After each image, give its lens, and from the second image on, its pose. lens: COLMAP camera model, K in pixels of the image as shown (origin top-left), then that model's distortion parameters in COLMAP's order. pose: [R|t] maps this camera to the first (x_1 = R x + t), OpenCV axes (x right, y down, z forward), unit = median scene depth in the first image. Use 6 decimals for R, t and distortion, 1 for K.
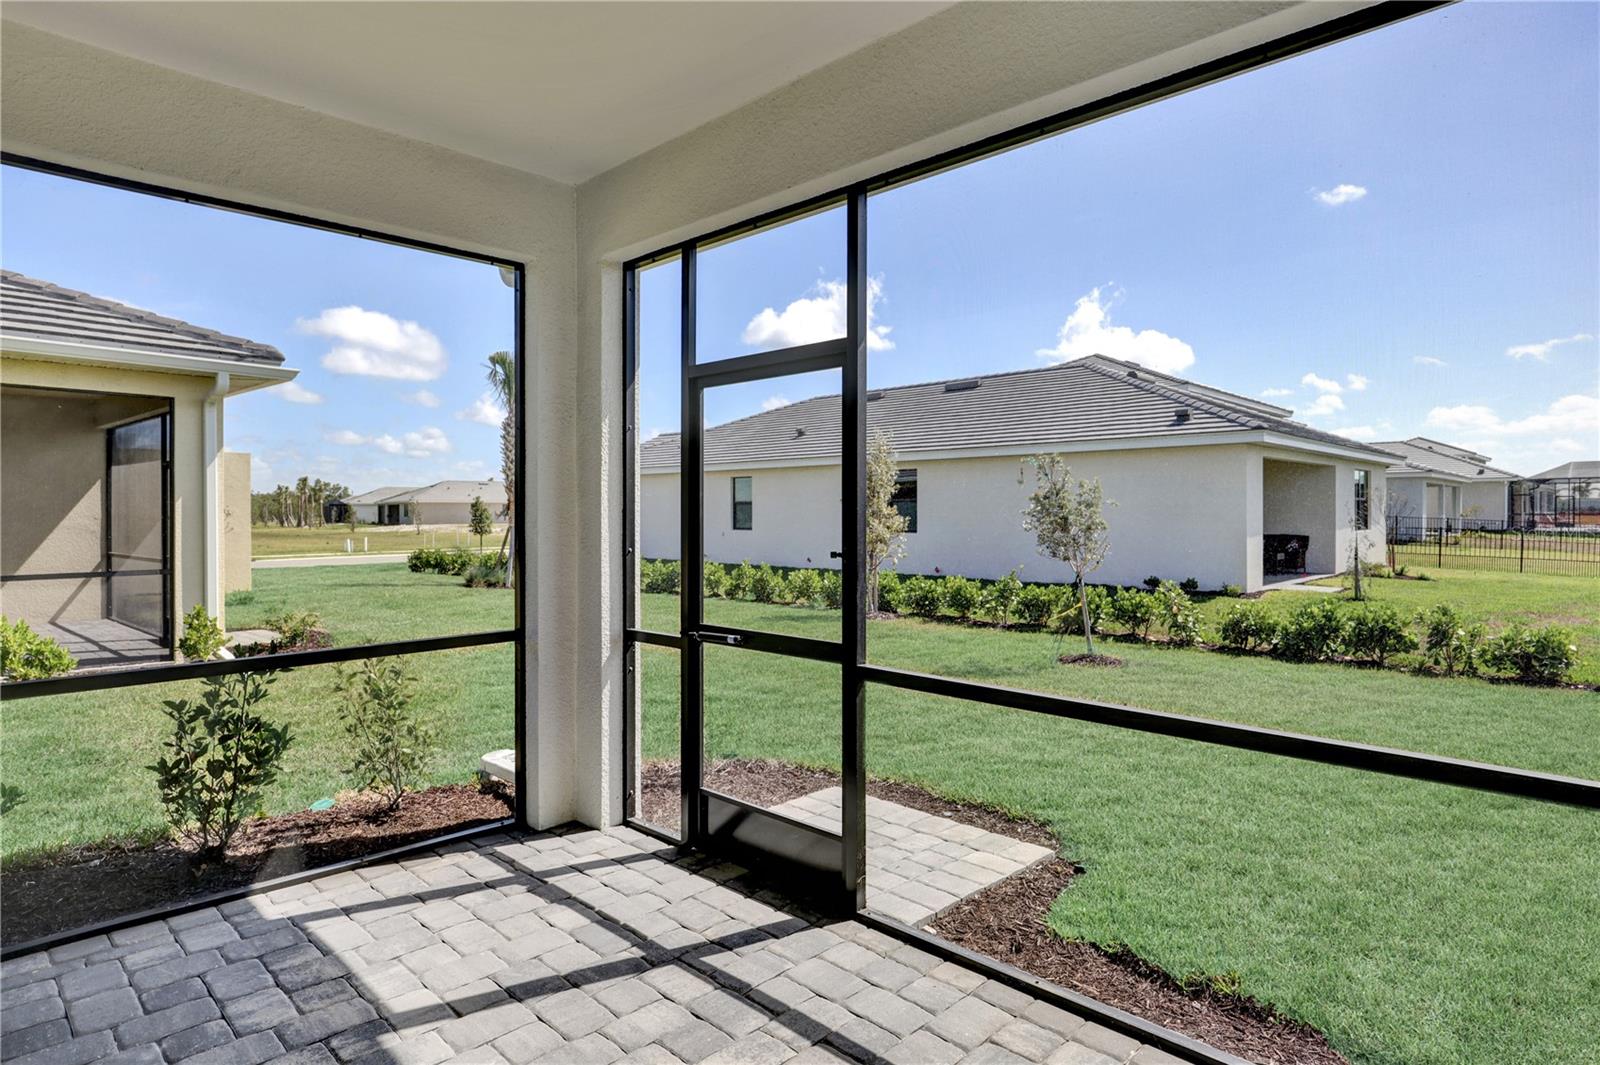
lens RADIAL K [[877.6, 0, 774.5], [0, 877.6, 498.5], [0, 0, 1]] dist [0.000214, -0.000203]
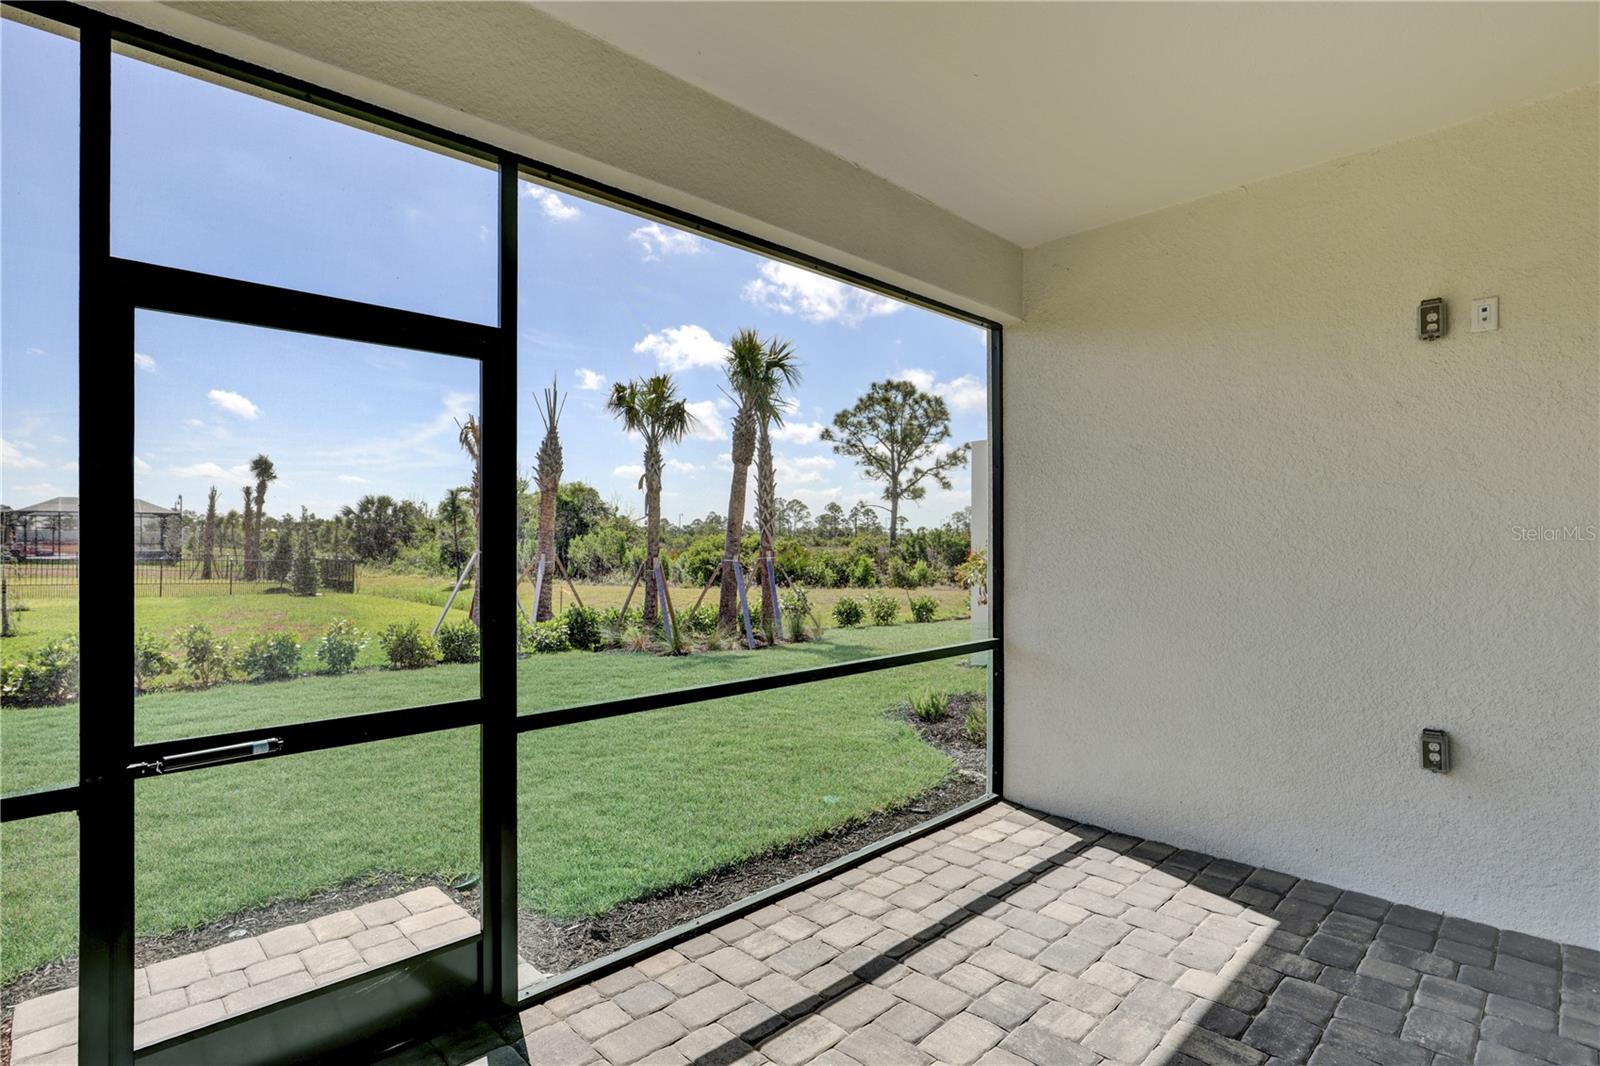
lens RADIAL K [[776.8, 0, 802.0], [0, 776.8, 542.9], [0, 0, 1]] dist [-0.001302, 0.000452]
pose [[0.041307, -0.003503, 0.999140, -0.535588], [-0.013249, 0.999904, 0.004054, 0.010292], [-0.999059, -0.013405, 0.041257, 0.565012]]
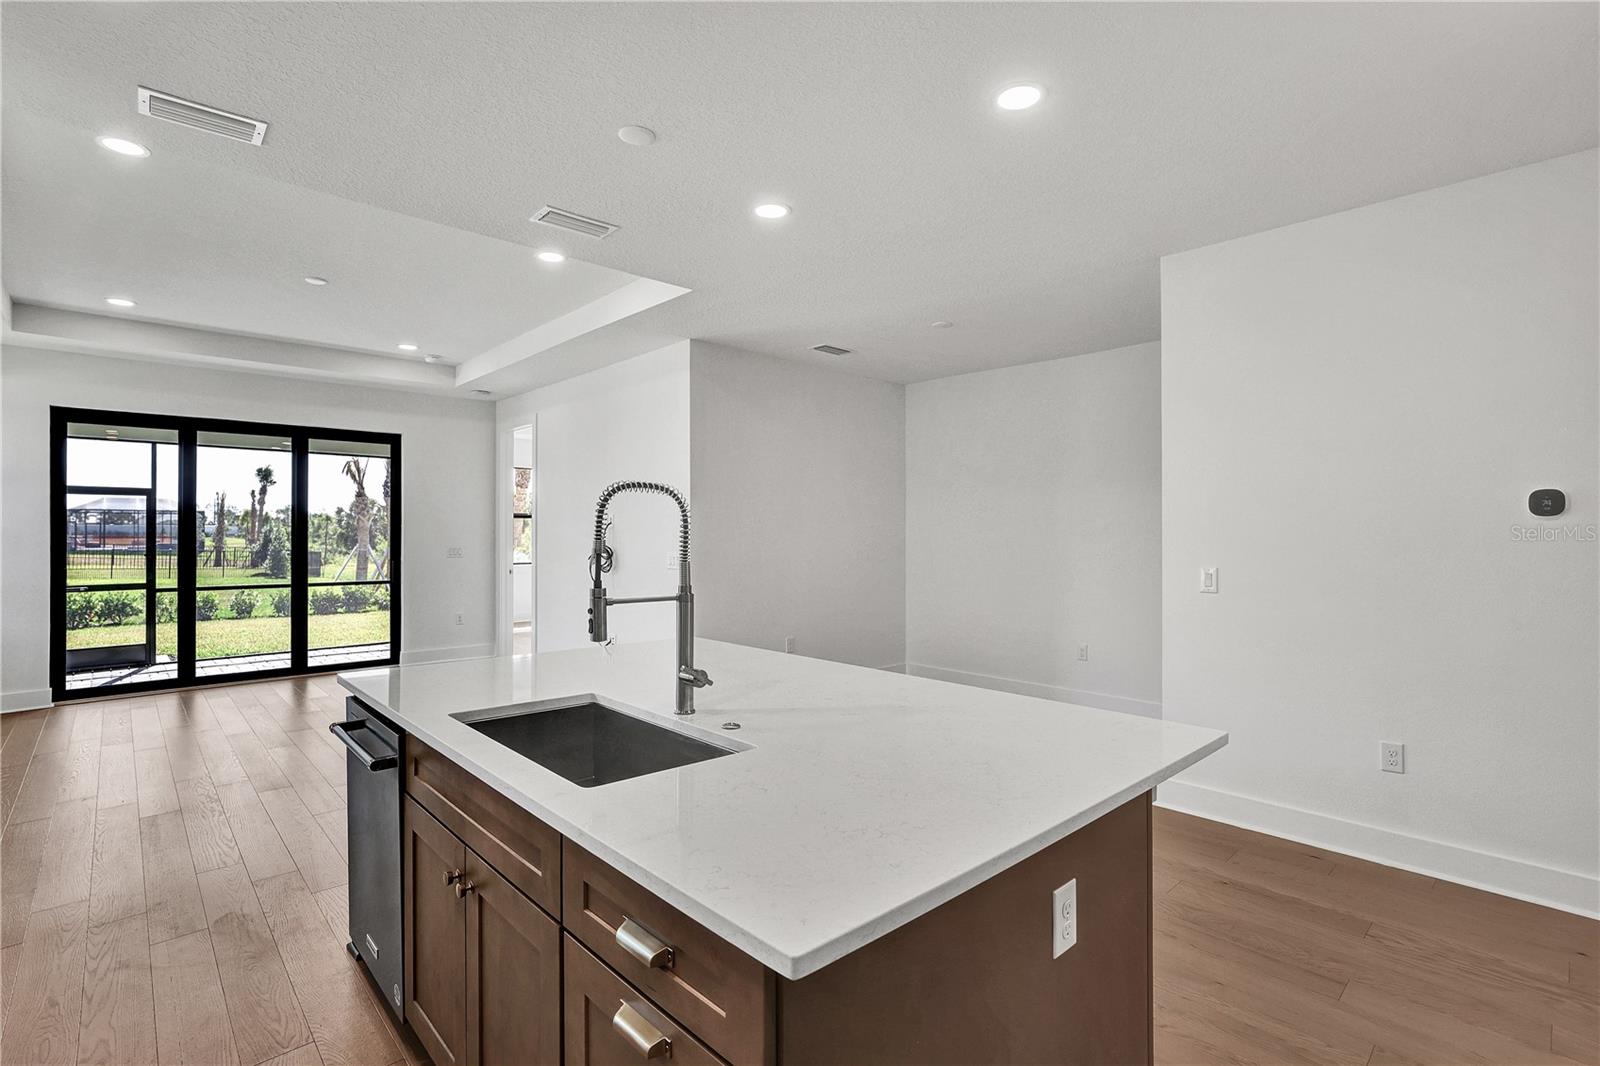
lens RADIAL K [[748.7, 0, 795.8], [0, 748.7, 532.6], [0, 0, 1]] dist [-0.005257, -0.000718]
pose [[0.061762, 0.003250, 0.998086, -2.132626], [-0.016693, 0.999858, -0.002223, -0.046517], [-0.997951, -0.016523, 0.061808, -1.324875]]
